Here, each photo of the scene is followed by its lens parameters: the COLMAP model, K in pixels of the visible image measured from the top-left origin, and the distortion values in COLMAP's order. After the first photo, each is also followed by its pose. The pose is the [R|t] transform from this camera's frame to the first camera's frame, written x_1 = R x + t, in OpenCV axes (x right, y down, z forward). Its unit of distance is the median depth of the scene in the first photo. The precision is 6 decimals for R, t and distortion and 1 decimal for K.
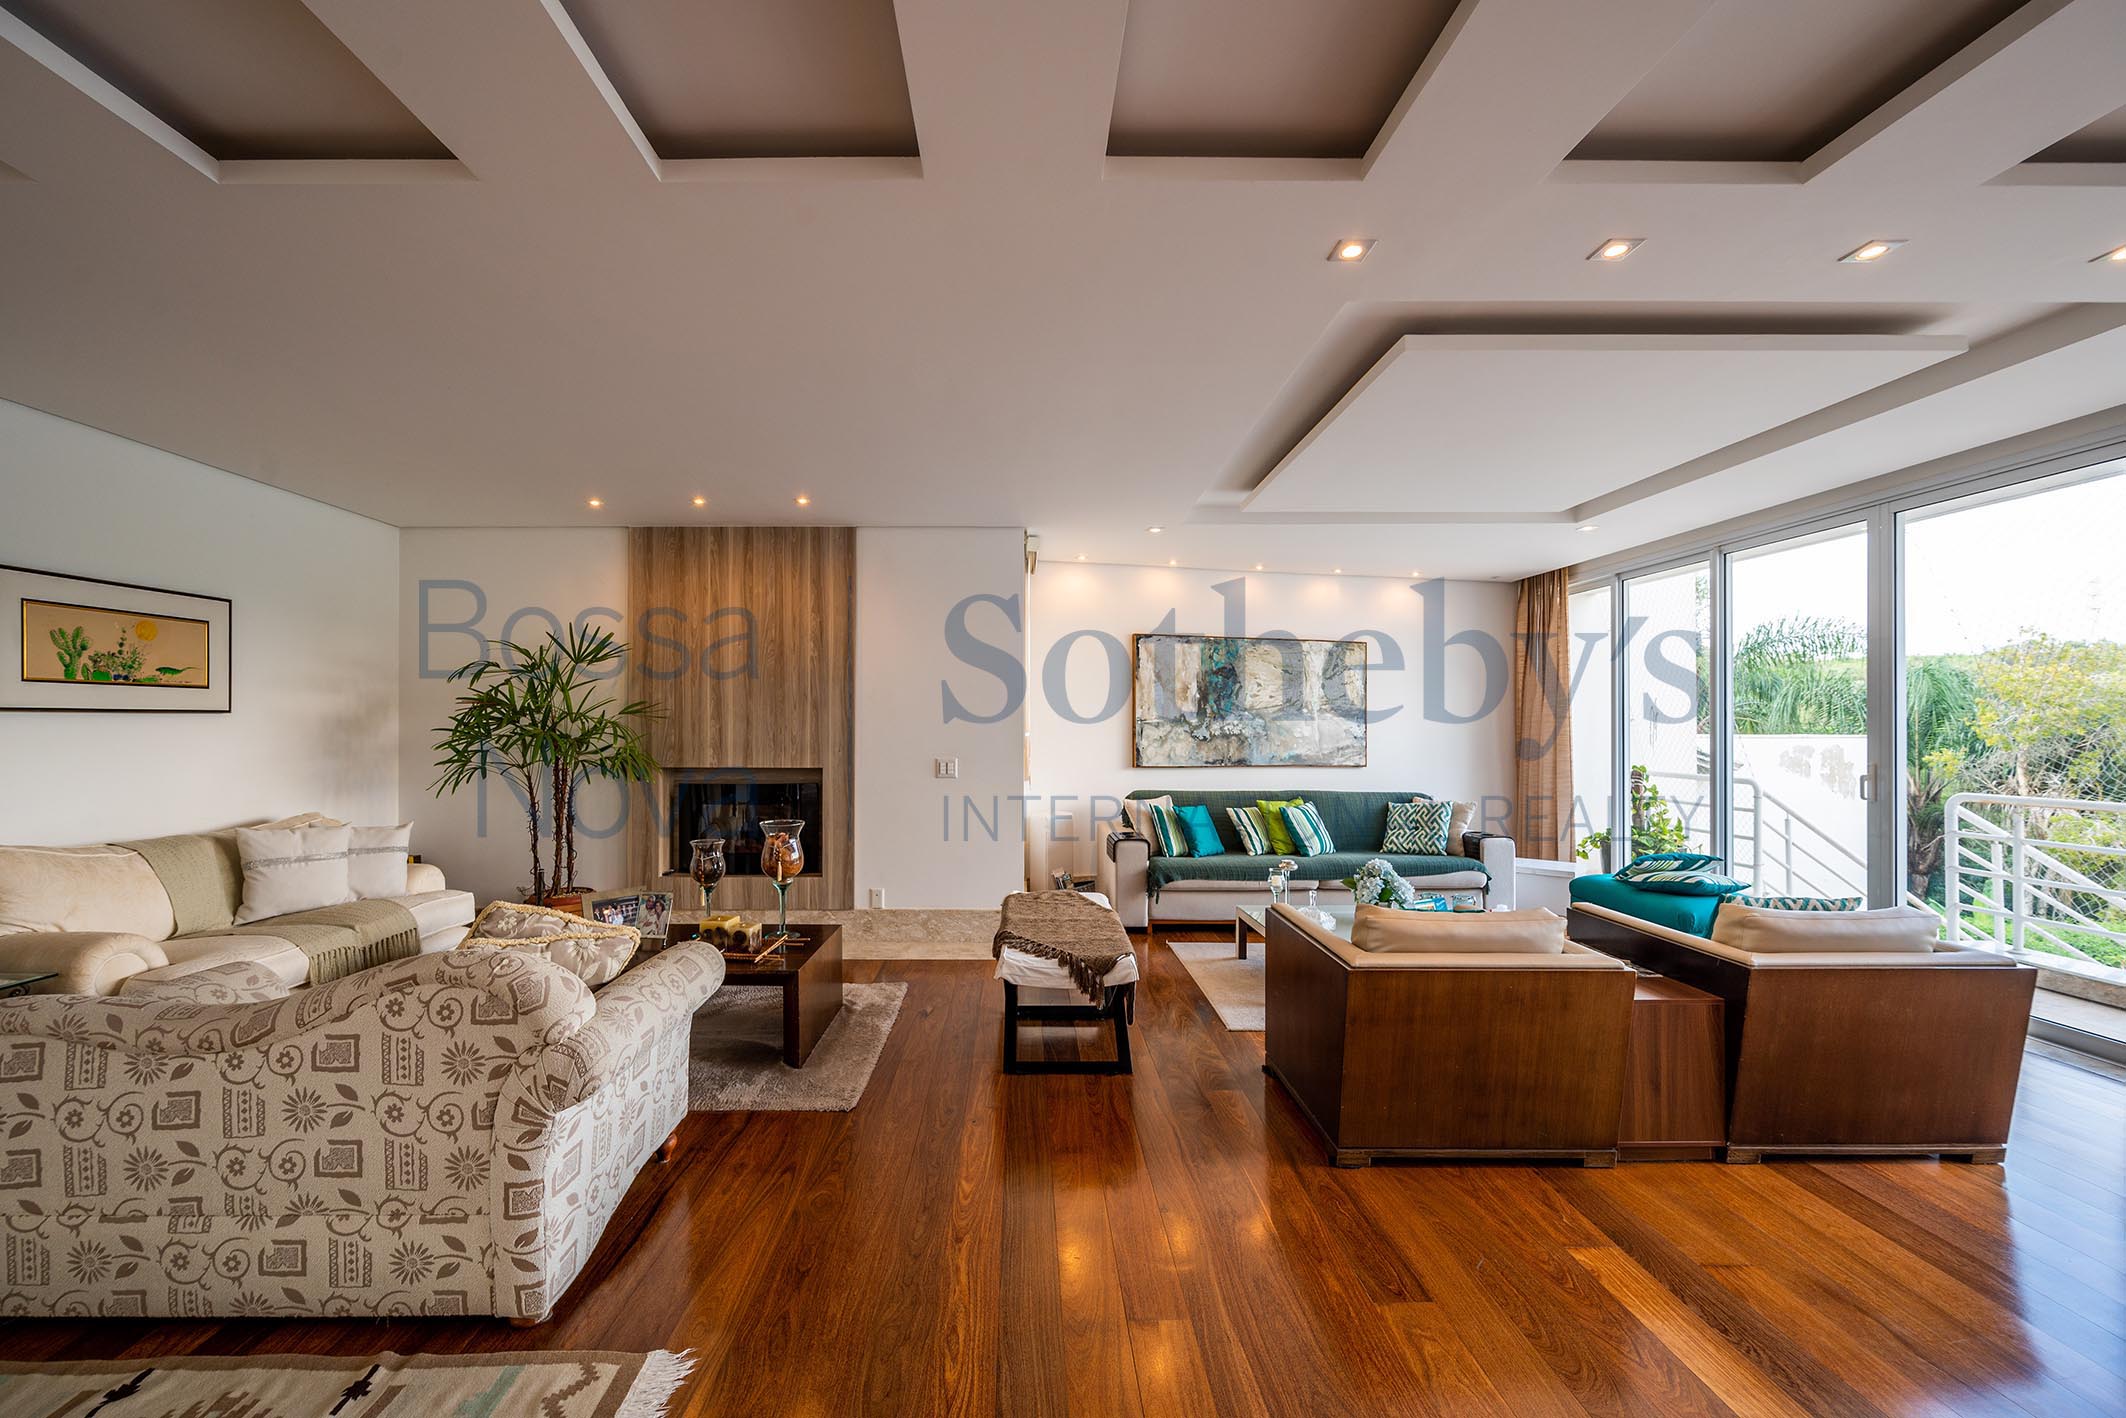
lens RADIAL K [[853.8, 0, 1024.8], [0, 853.8, 719.5], [0, 0, 1]] dist [0.000063, 0.000000]
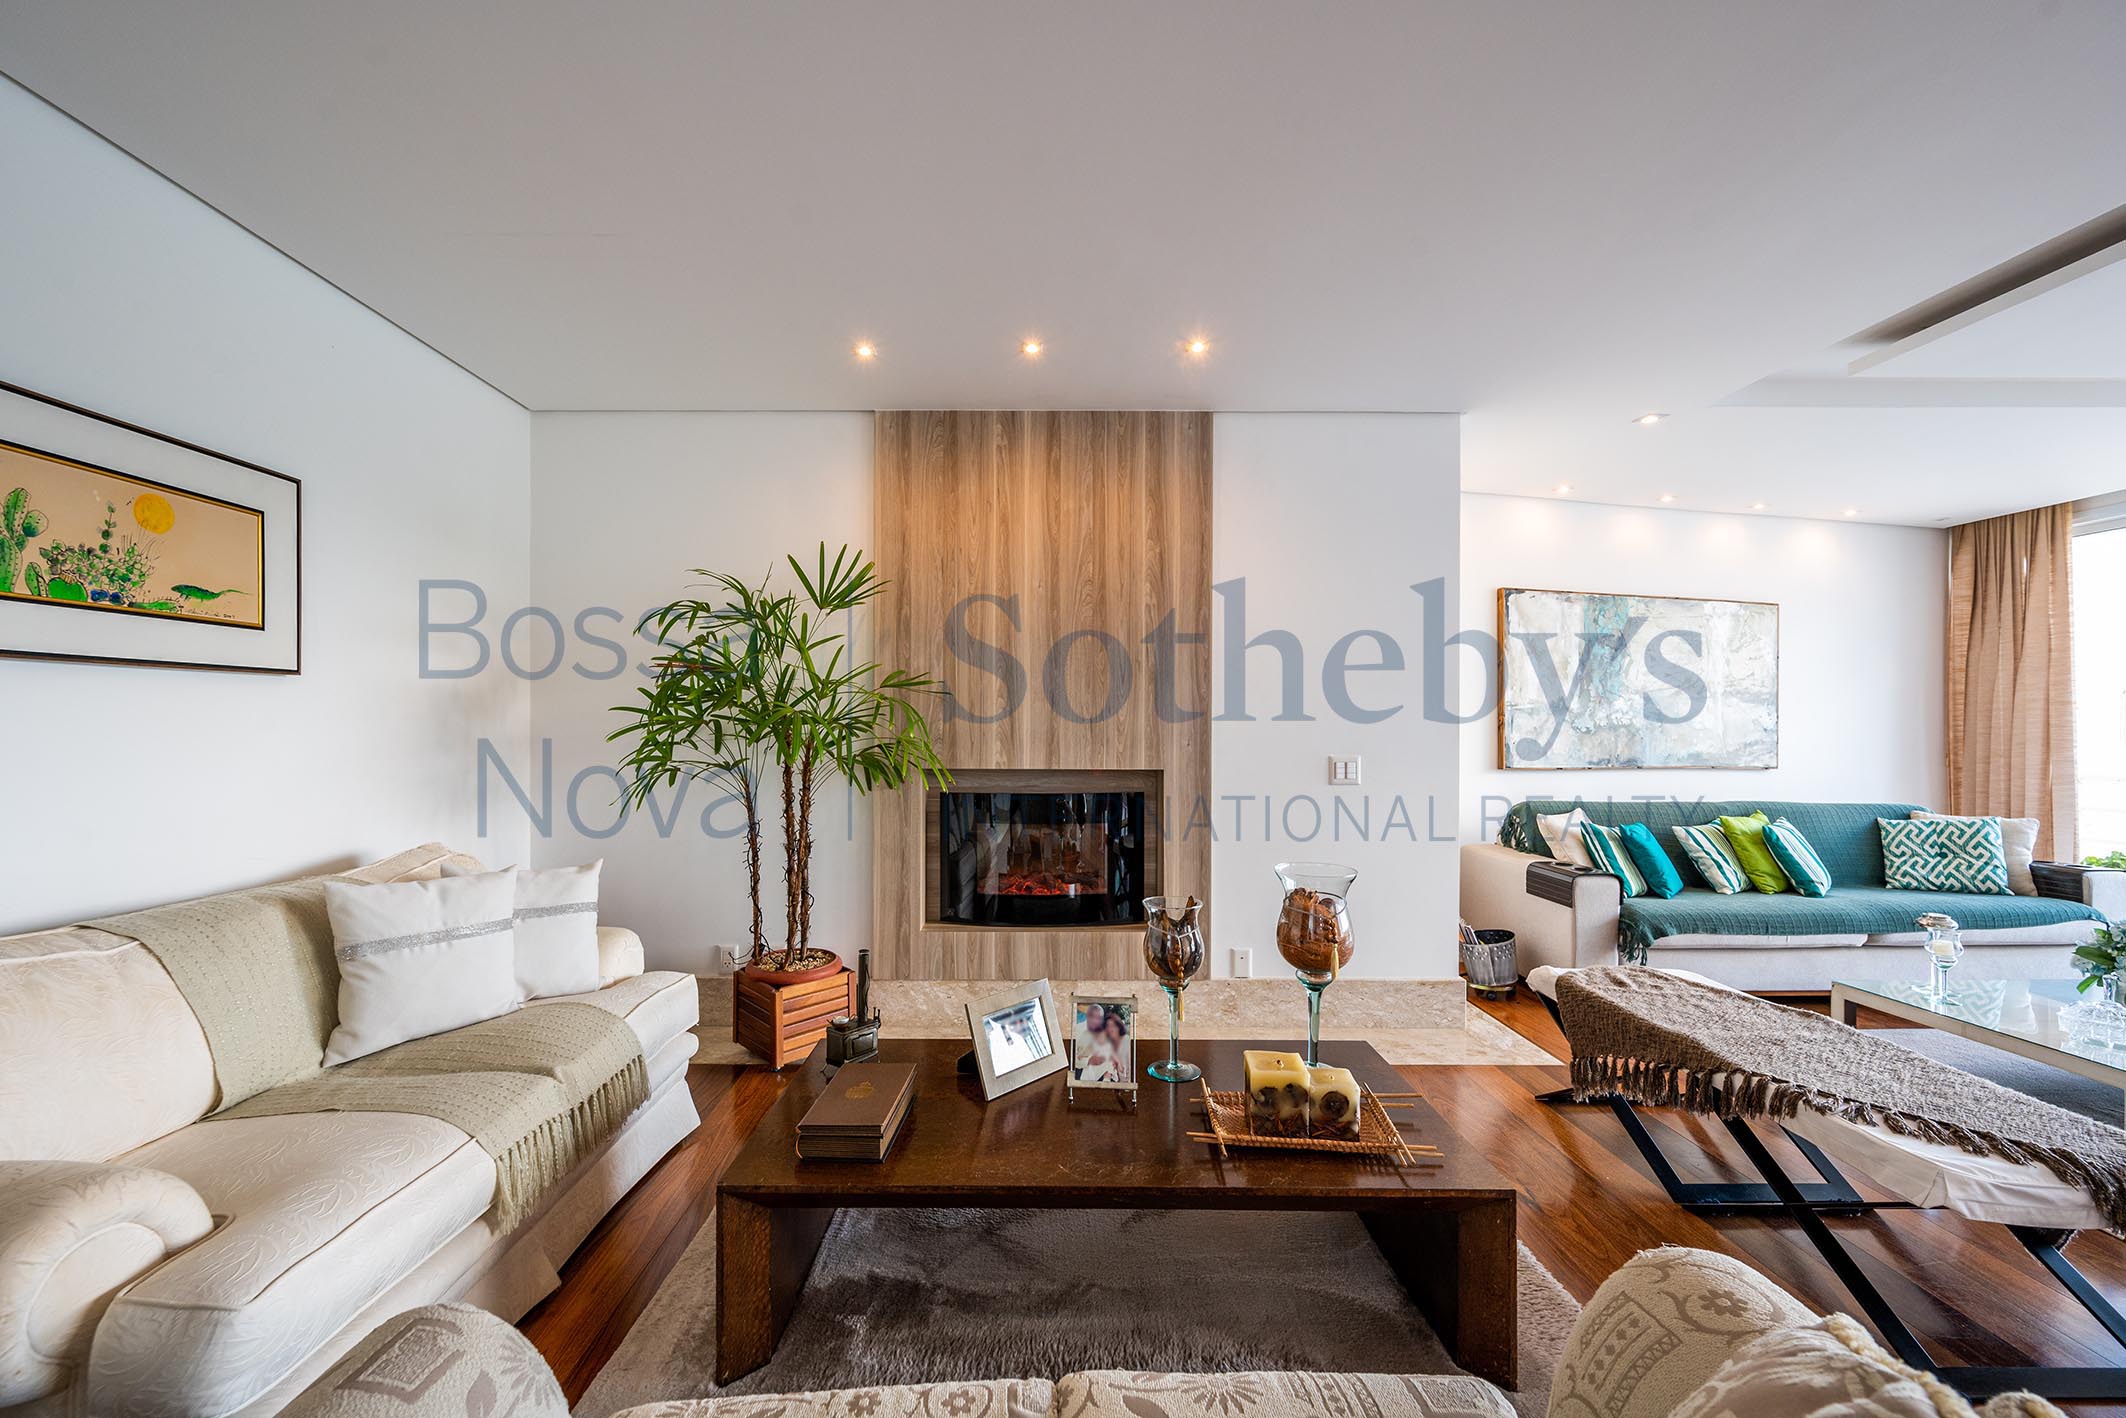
lens RADIAL K [[853.8, 0, 1040.4], [0, 853.8, 730.5], [0, 0, 1]] dist [0.000063, 0.000000]
pose [[1.000000, -0.000036, 0.000328, -0.352371], [0.000033, 0.999955, 0.009527, 0.020016], [-0.000328, -0.009527, 0.999955, 0.345191]]
